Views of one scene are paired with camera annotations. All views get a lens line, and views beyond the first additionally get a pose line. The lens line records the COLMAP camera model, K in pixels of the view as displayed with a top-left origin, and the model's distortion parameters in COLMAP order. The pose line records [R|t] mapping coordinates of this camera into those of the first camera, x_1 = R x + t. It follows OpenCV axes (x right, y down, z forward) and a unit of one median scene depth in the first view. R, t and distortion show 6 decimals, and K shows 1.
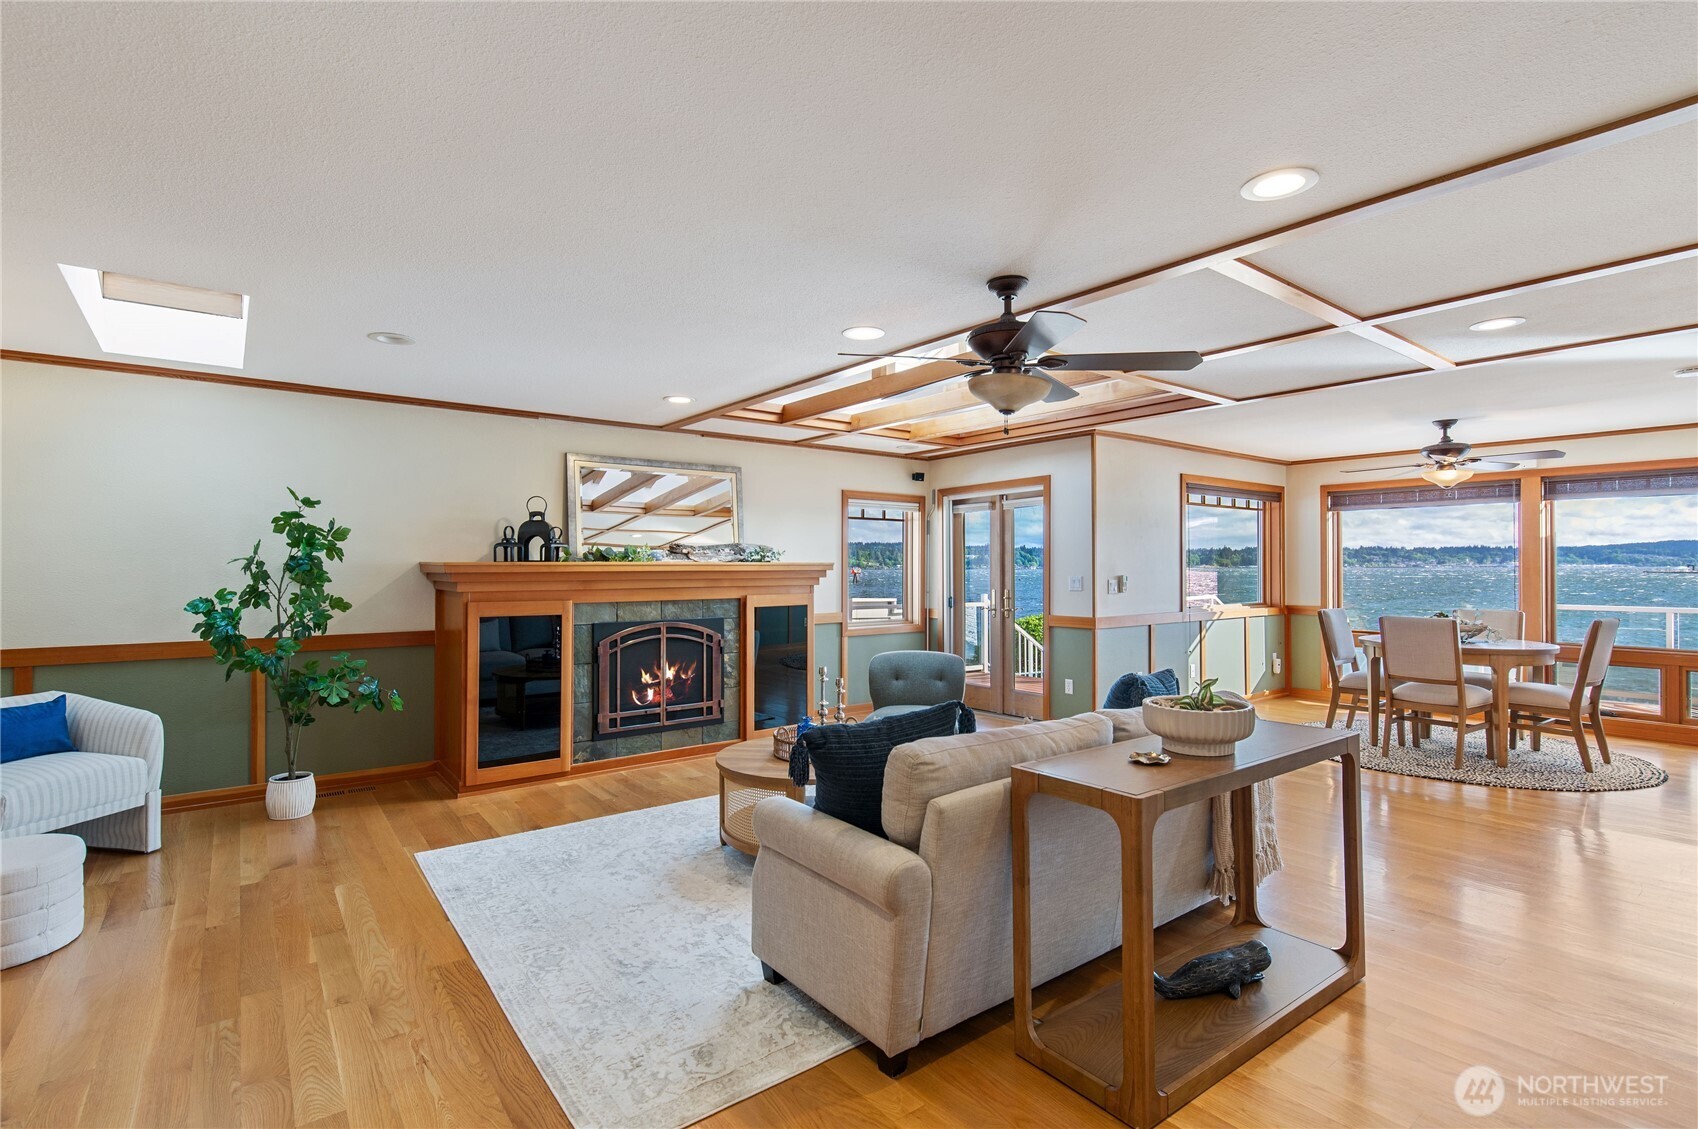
lens RADIAL K [[797.8, 0, 849.0], [0, 797.8, 564.5], [0, 0, 1]] dist [-0.000660, -0.000092]
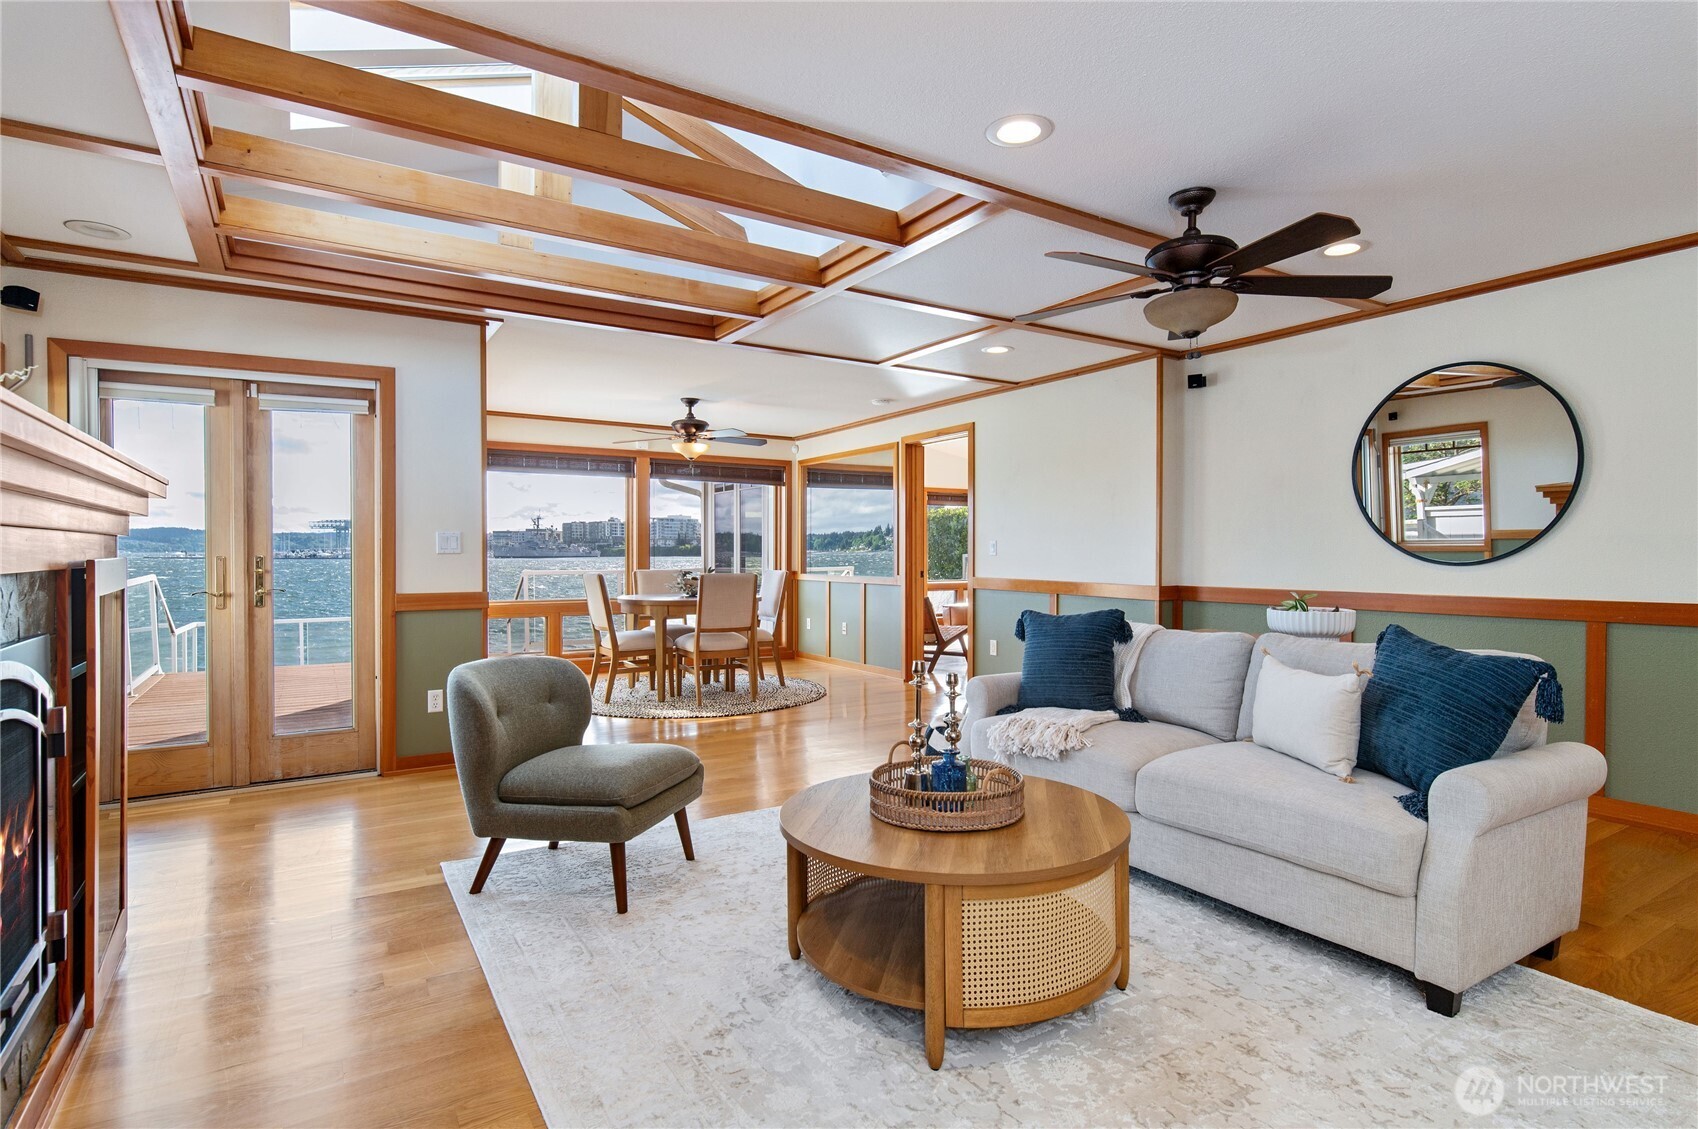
lens RADIAL K [[859.0, 0, 849.8], [0, 859.0, 558.2], [0, 0, 1]] dist [-0.001529, -0.000031]
pose [[0.100572, -0.005592, 0.994914, -0.429172], [-0.004164, 0.999973, 0.006041, 0.034175], [-0.994921, -0.004750, 0.100546, 0.659235]]
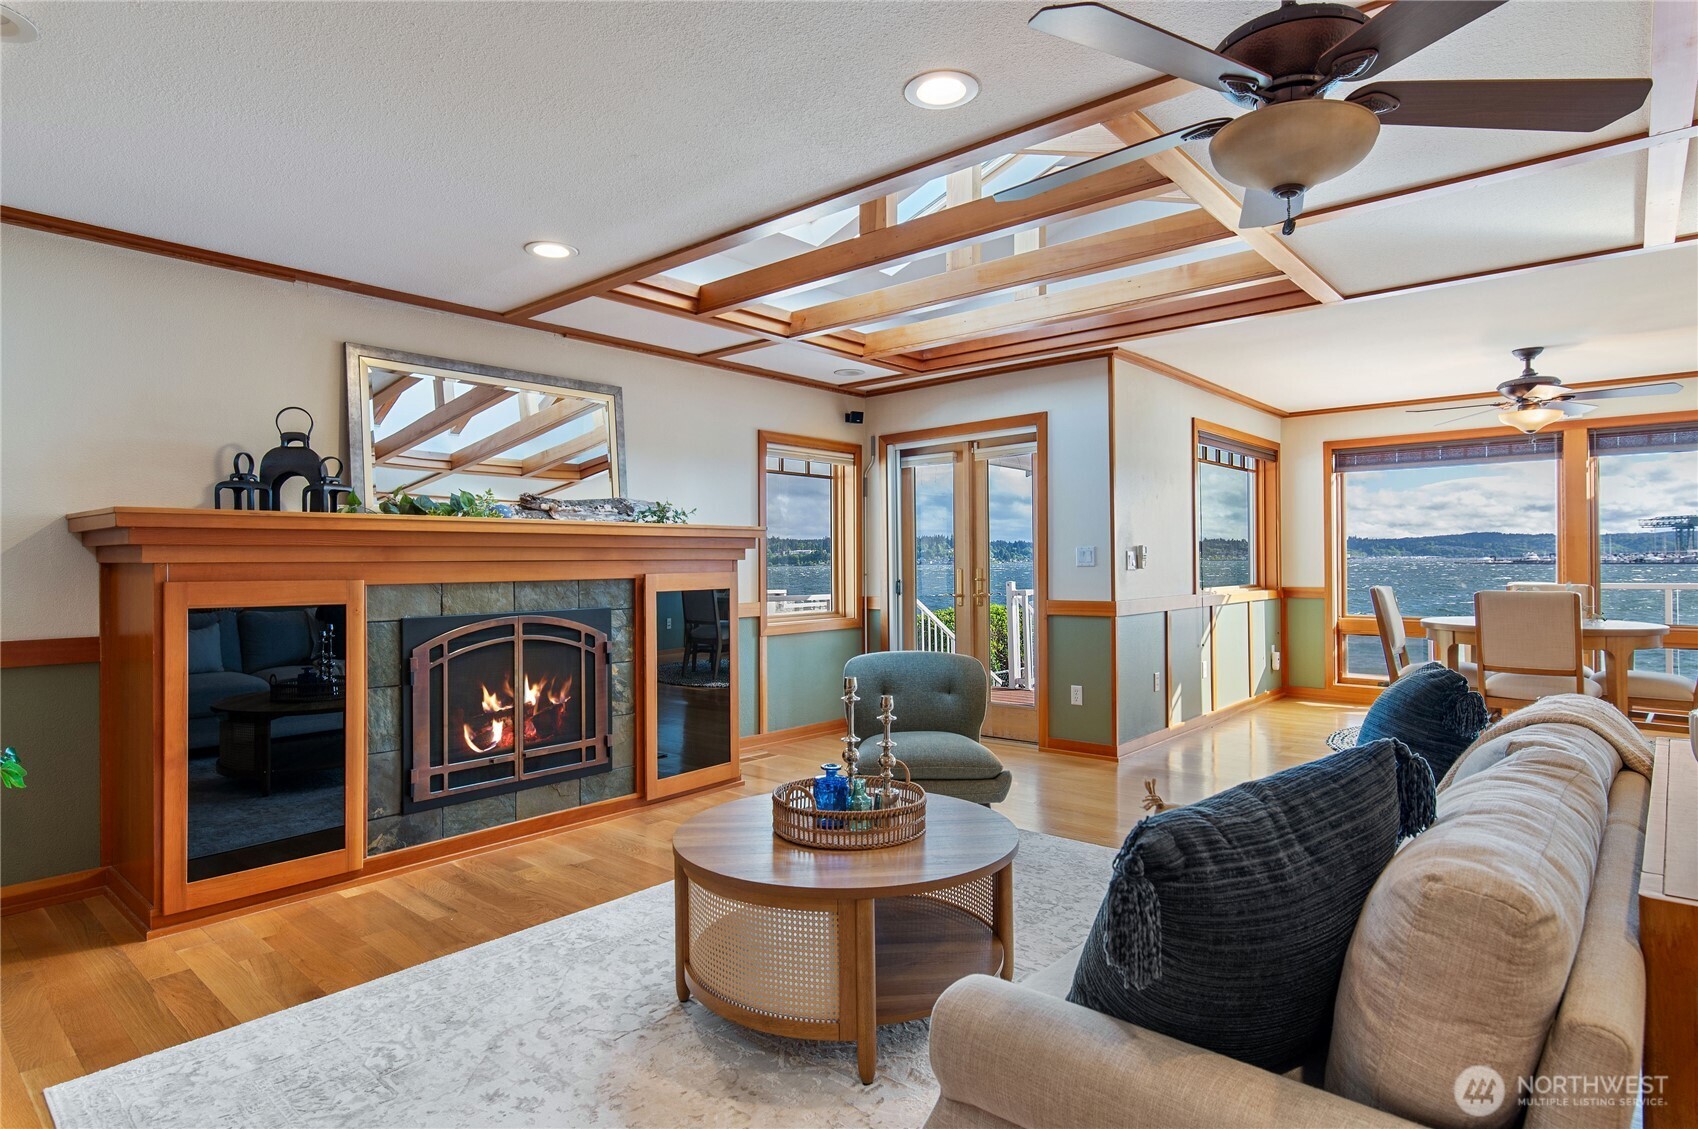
lens RADIAL K [[910.2, 0, 848.8], [0, 910.2, 563.5], [0, 0, 1]] dist [0.001644, -0.000901]
pose [[0.980661, -0.007636, 0.195567, -0.109117], [0.007061, 0.999968, 0.003637, 0.028325], [-0.195589, -0.002186, 0.980684, 0.231106]]
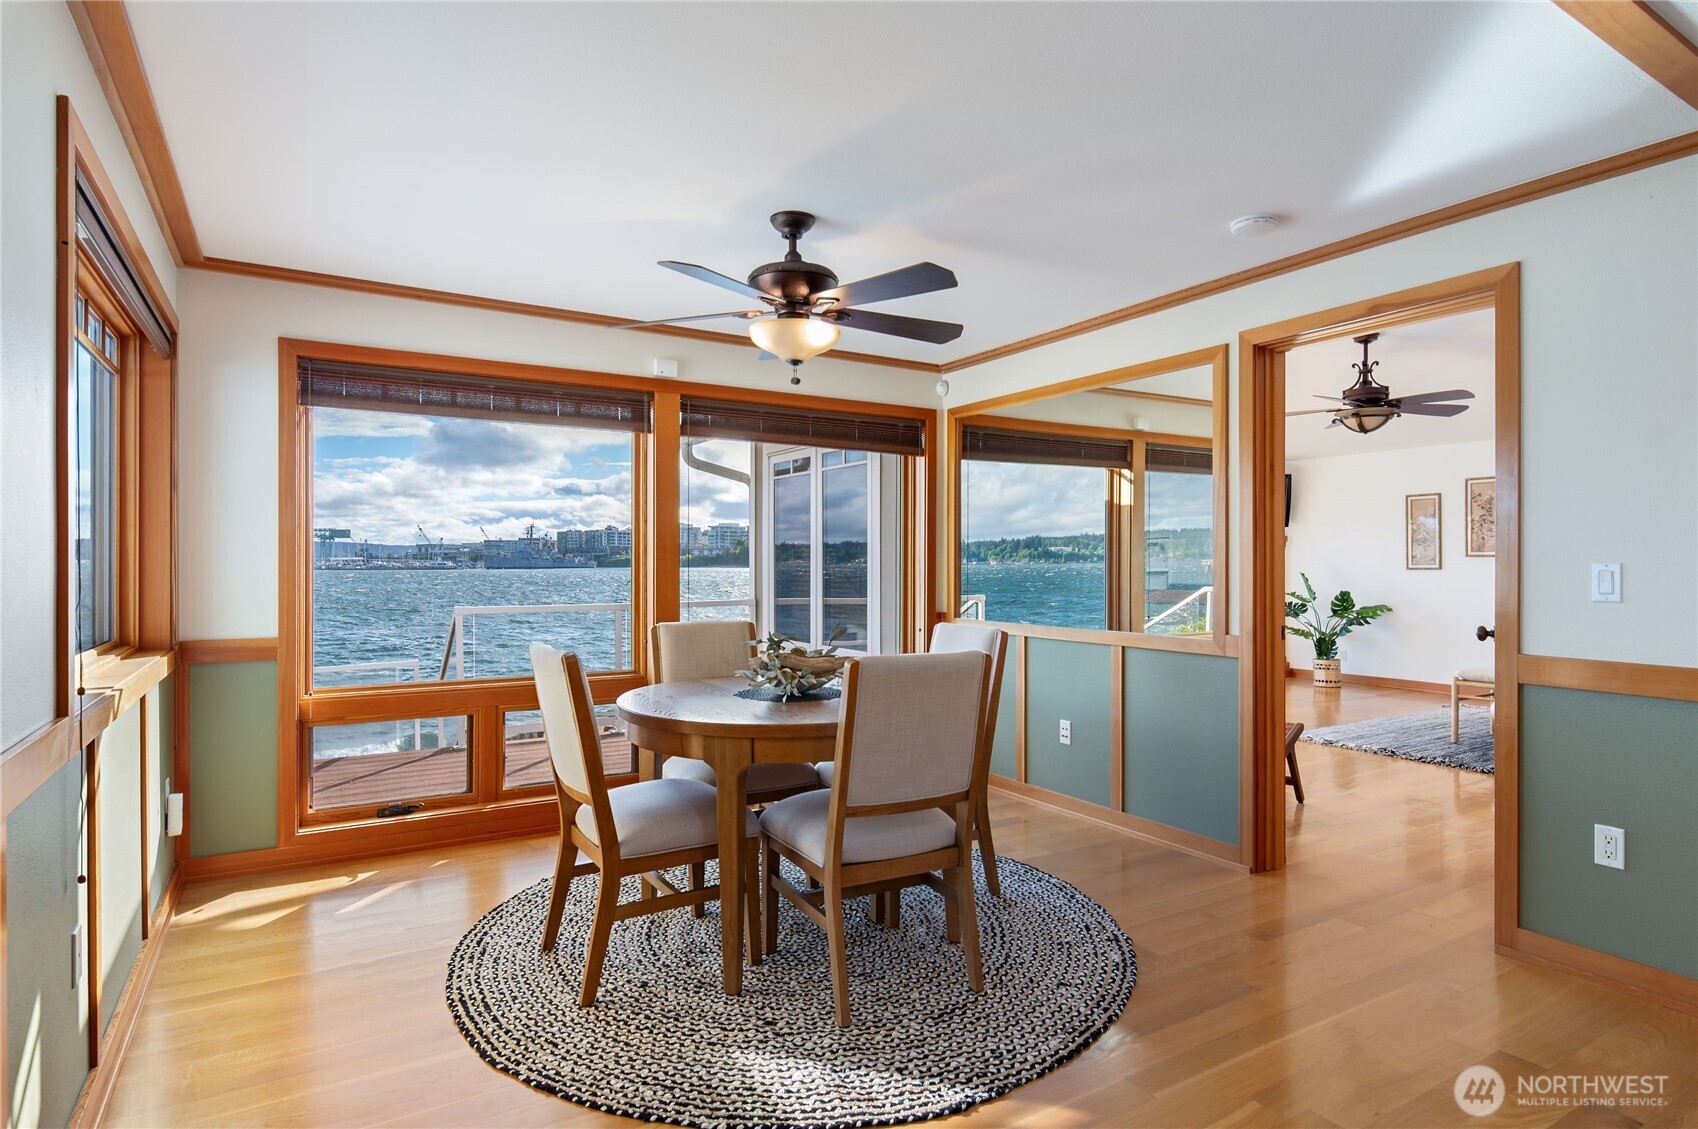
lens RADIAL K [[910.2, 0, 848.8], [0, 910.2, 563.5], [0, 0, 1]] dist [0.001644, -0.000901]
pose [[0.113307, 0.000452, 0.993560, 0.231261], [-0.004485, 0.999990, 0.000056, 0.018989], [-0.993550, -0.004462, 0.113308, 0.912617]]
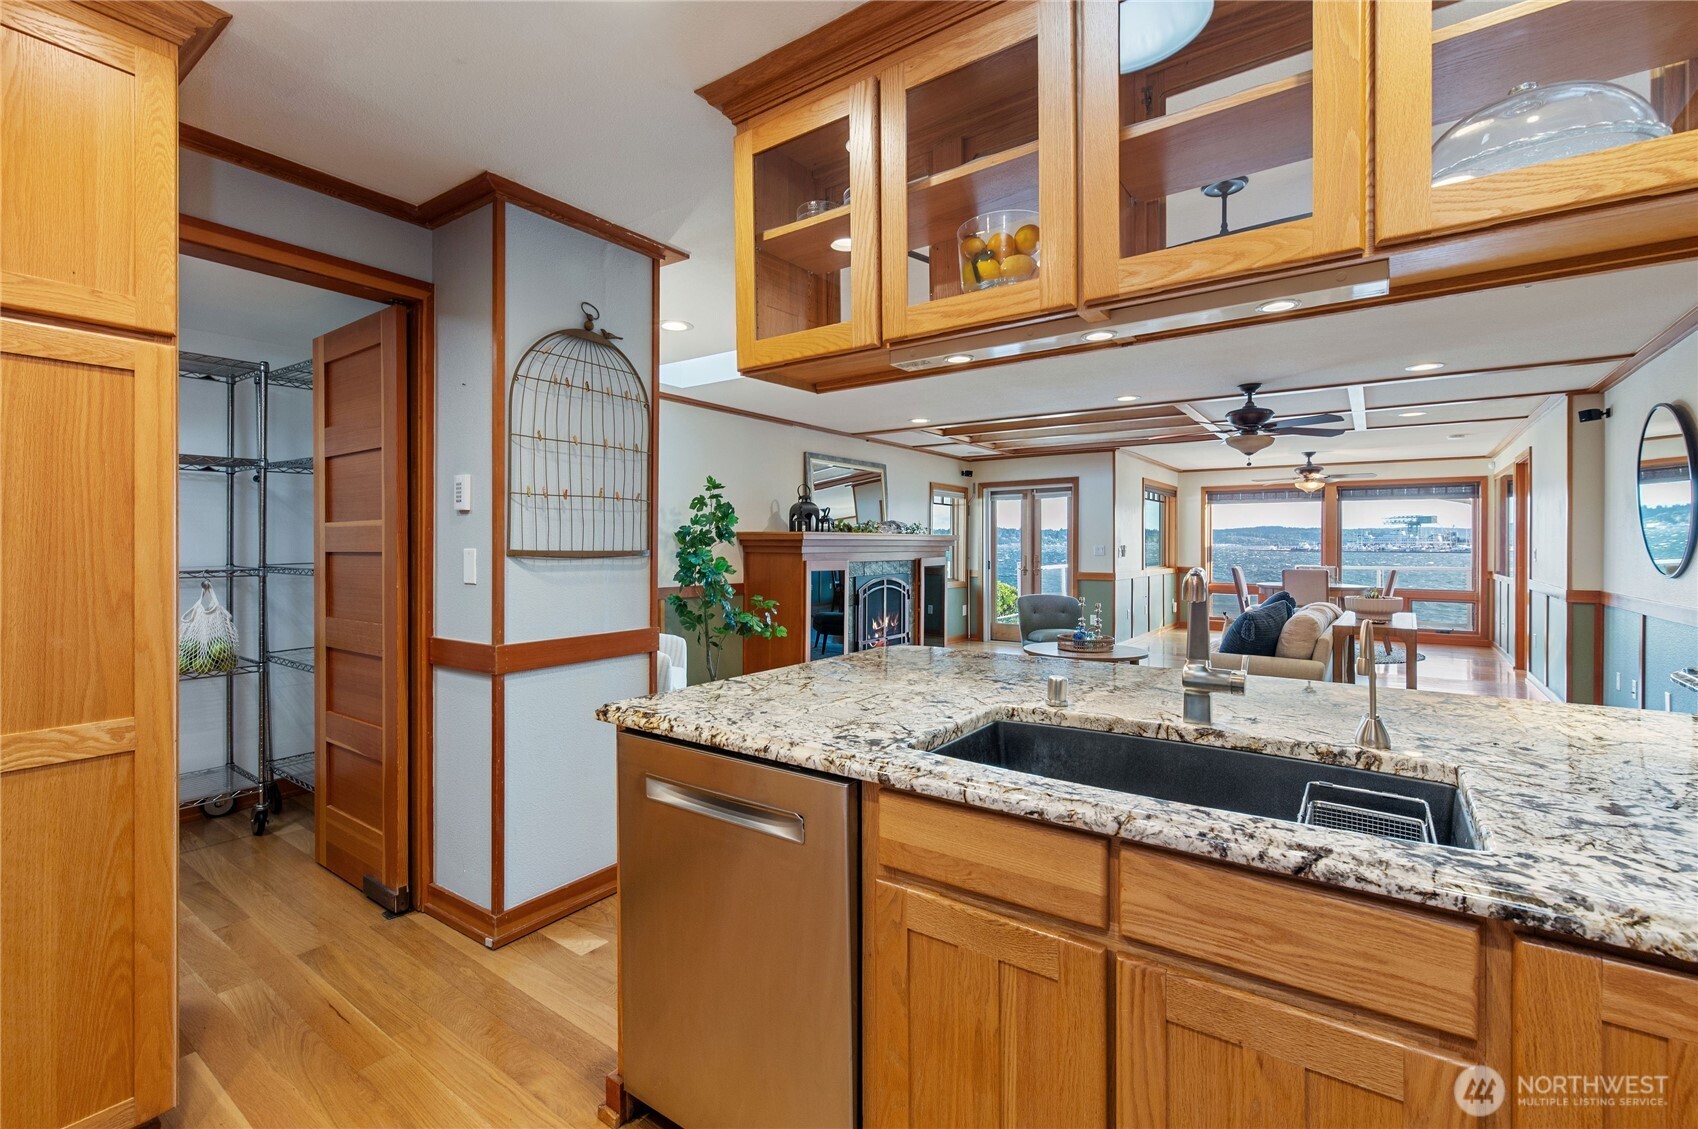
lens RADIAL K [[746.0, 0, 844.5], [0, 746.0, 547.7], [0, 0, 1]] dist [-0.001059, -0.000127]
pose [[0.959057, 0.002180, 0.283206, -0.621926], [-0.004388, 0.999965, 0.007161, 0.011760], [-0.283180, -0.008111, 0.959032, -0.217906]]
